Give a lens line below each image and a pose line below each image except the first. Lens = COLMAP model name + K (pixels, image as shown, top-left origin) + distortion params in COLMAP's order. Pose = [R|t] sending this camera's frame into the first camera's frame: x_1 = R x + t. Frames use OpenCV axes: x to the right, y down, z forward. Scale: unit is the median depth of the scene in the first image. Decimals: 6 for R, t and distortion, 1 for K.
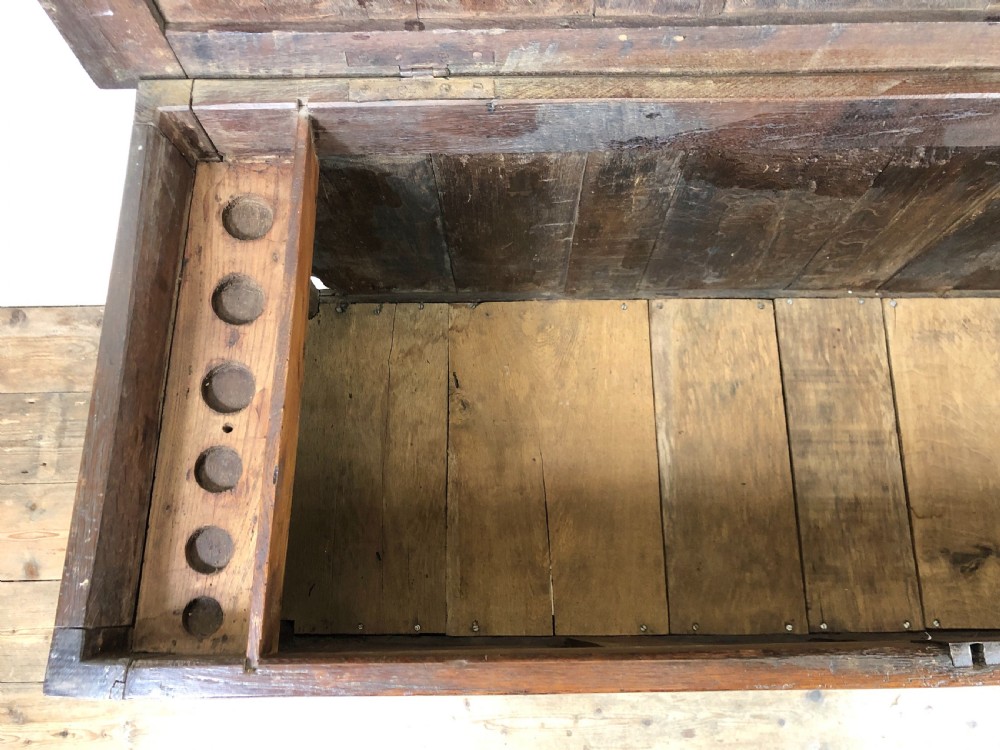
lens RADIAL K [[821.1, 0, 504.0], [0, 821.1, 373.8], [0, 0, 1]] dist [0.013473, 0.007373]
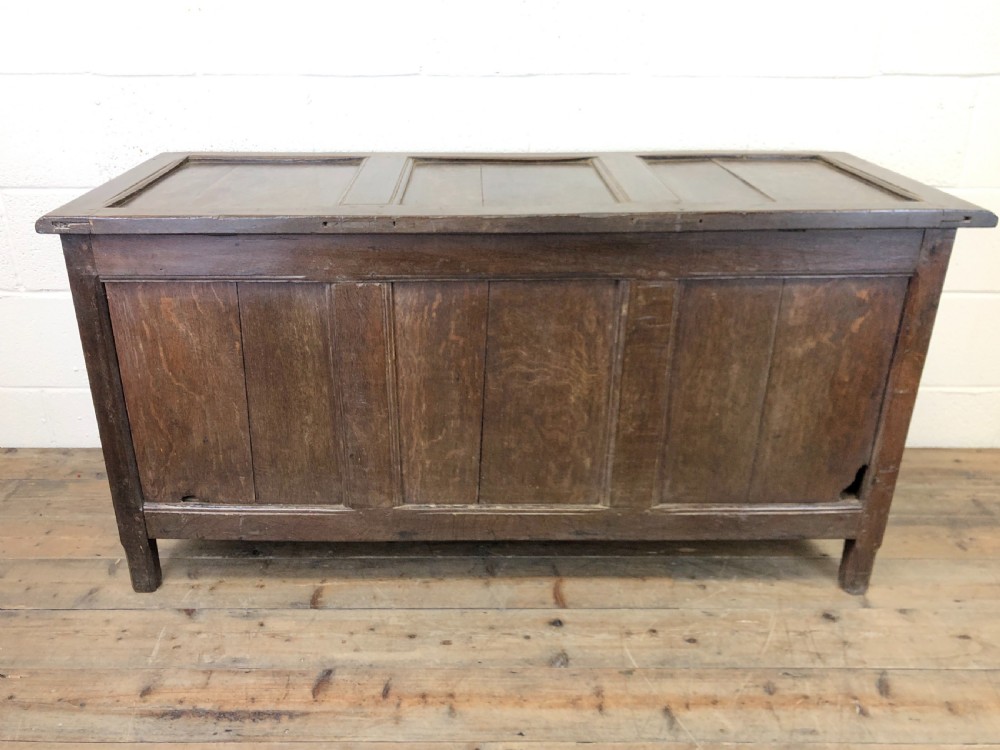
lens RADIAL K [[849.0, 0, 470.3], [0, 849.0, 373.8], [0, 0, 1]] dist [0.014070, 0.004525]
pose [[0.999704, 0.006101, -0.023547, 0.303680], [-0.021983, 0.641006, -0.767221, 1.191565], [0.010413, 0.767511, 0.640951, -0.062873]]
